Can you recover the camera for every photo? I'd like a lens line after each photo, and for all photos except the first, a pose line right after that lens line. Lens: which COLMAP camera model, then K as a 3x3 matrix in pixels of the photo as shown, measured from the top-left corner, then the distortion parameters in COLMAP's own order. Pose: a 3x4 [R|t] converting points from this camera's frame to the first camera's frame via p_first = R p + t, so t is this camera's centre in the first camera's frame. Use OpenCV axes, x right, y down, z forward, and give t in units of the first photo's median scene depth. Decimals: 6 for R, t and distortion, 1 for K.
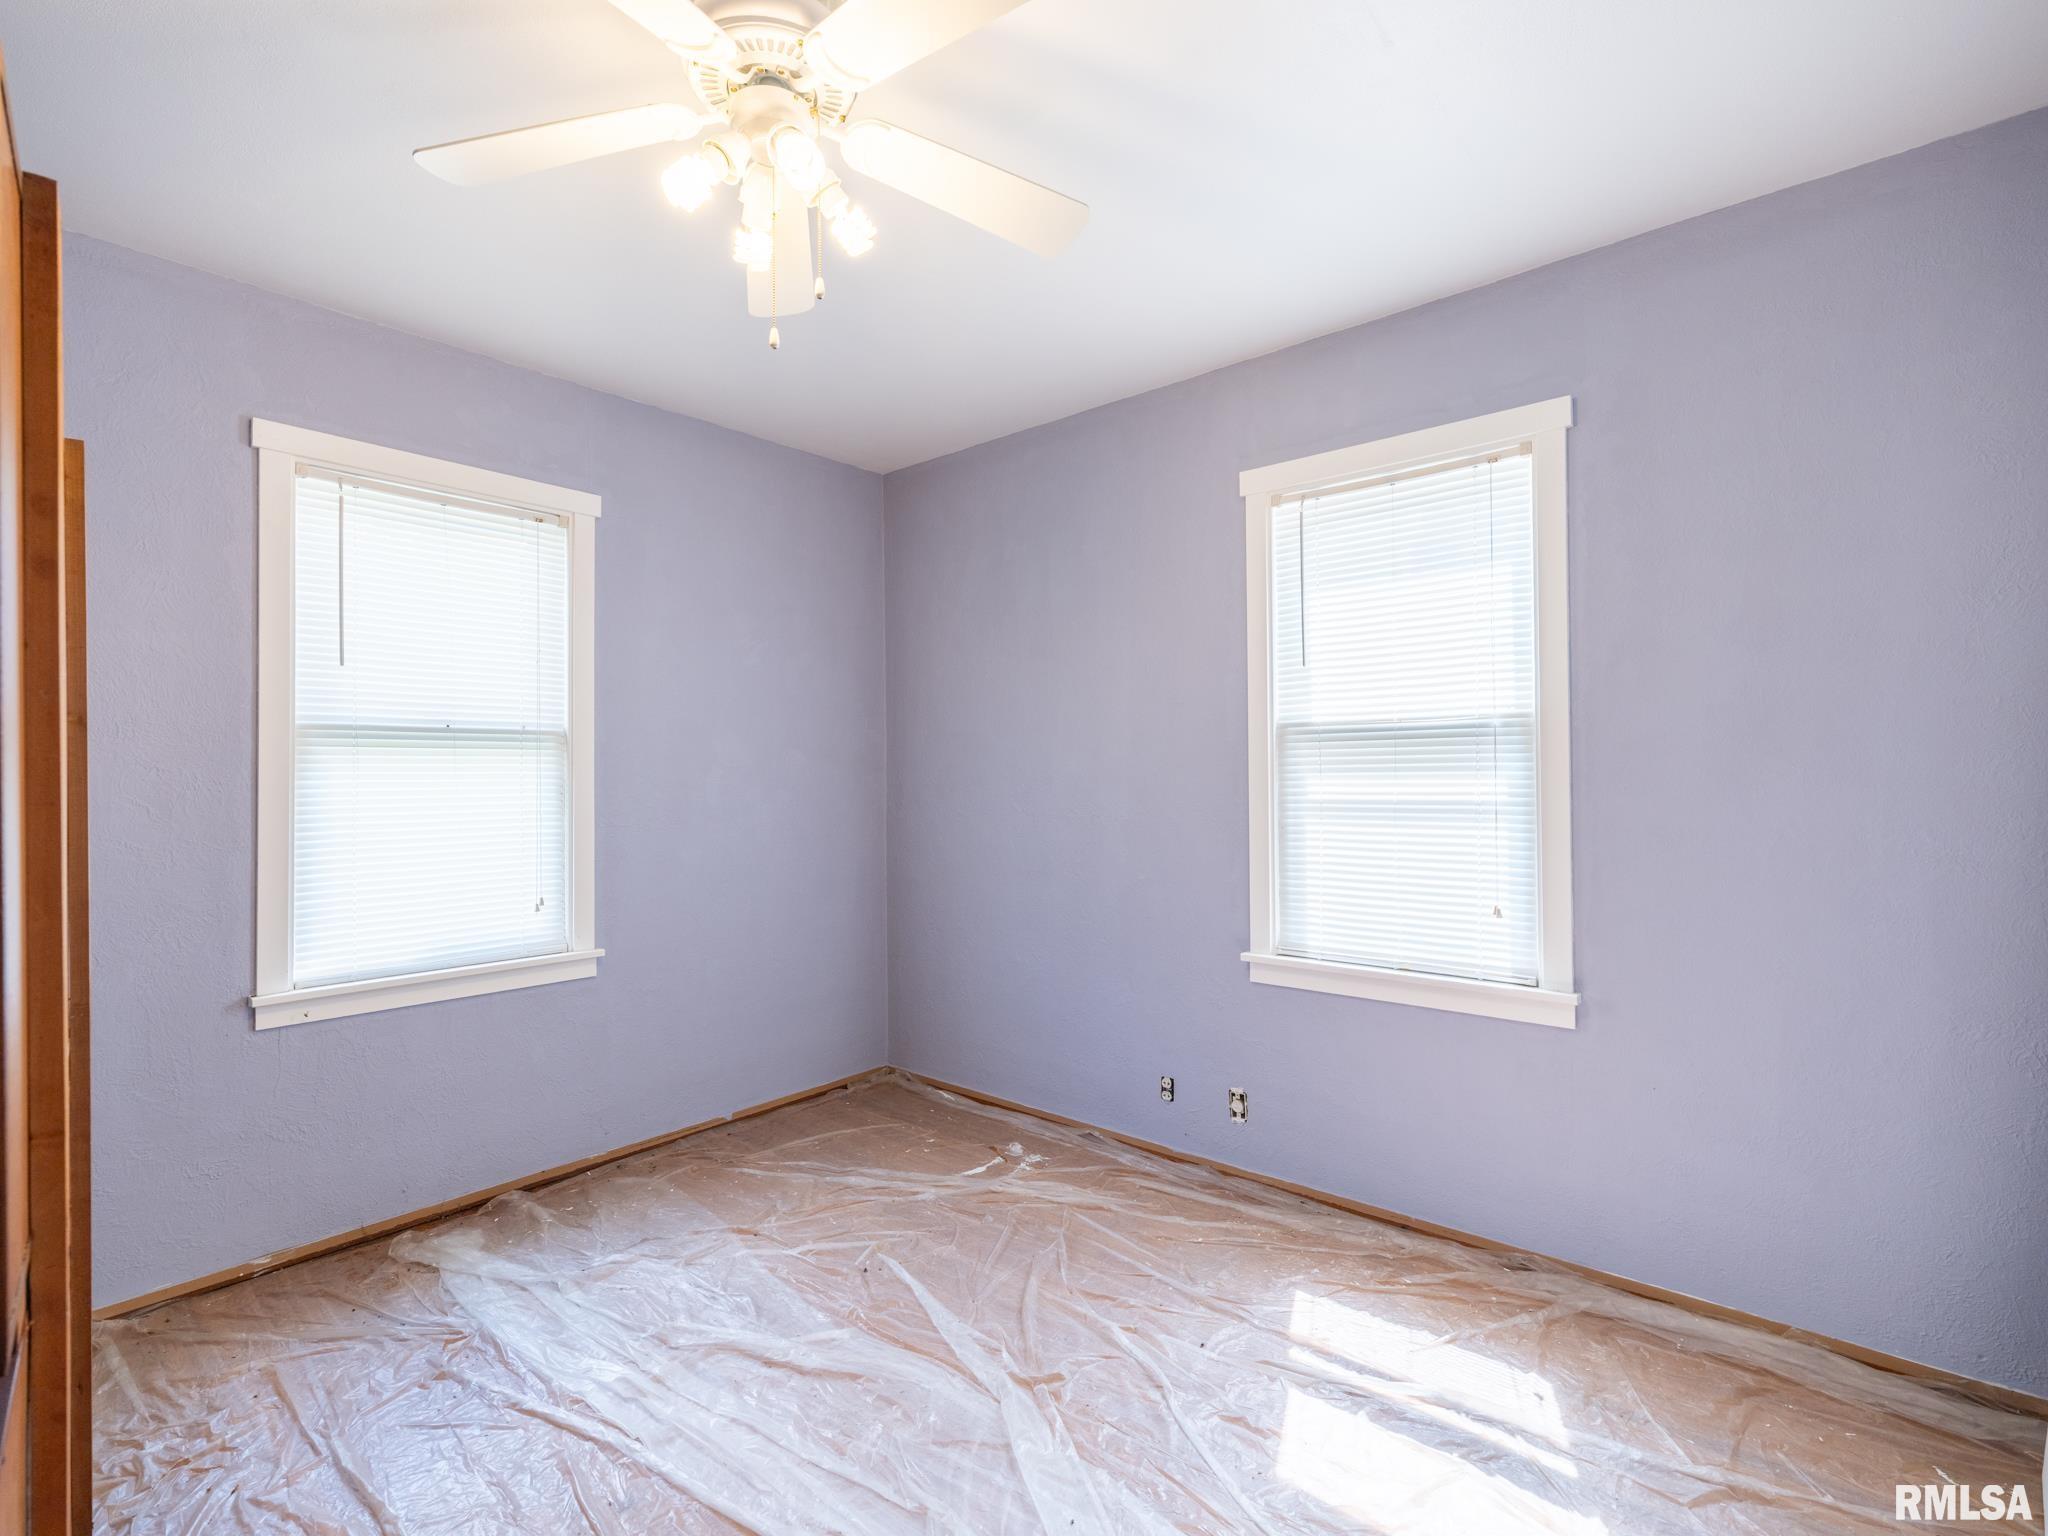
lens RADIAL K [[958.6, 0, 1028.3], [0, 958.6, 765.7], [0, 0, 1]] dist [0.001309, 0.000858]
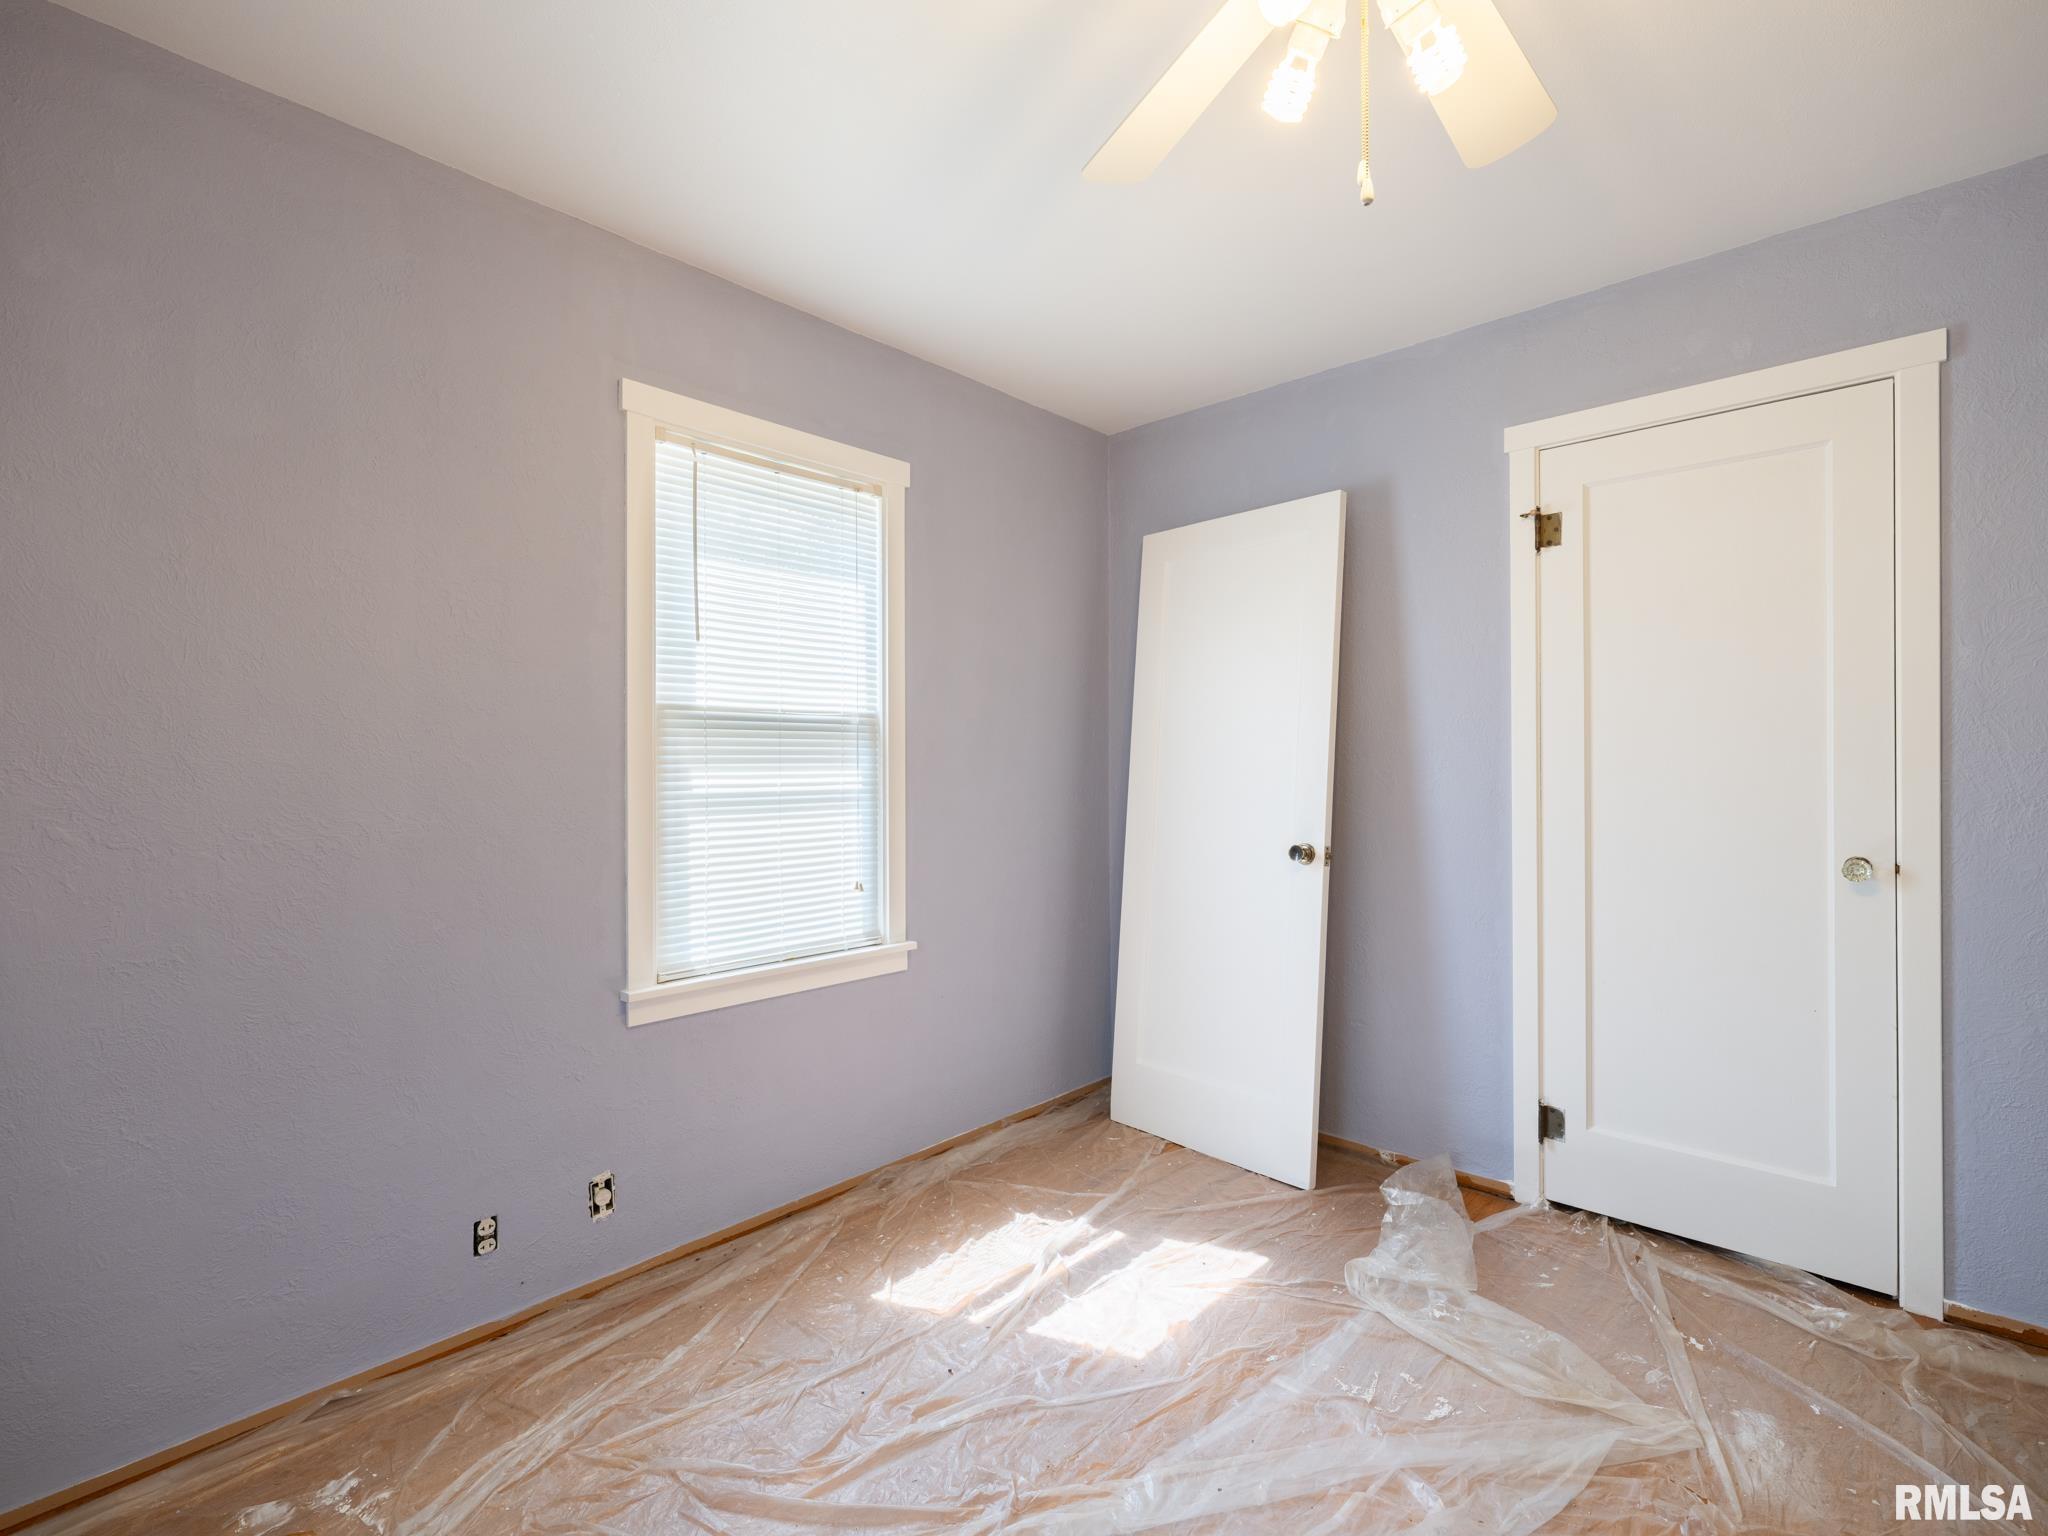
lens RADIAL K [[962.1, 0, 1017.4], [0, 962.1, 762.8], [0, 0, 1]] dist [0.000715, -0.000203]
pose [[0.038584, 0.008391, 0.999220, -0.613654], [-0.008817, 0.999929, -0.008056, 0.012038], [-0.999216, -0.008499, 0.038655, 0.727474]]
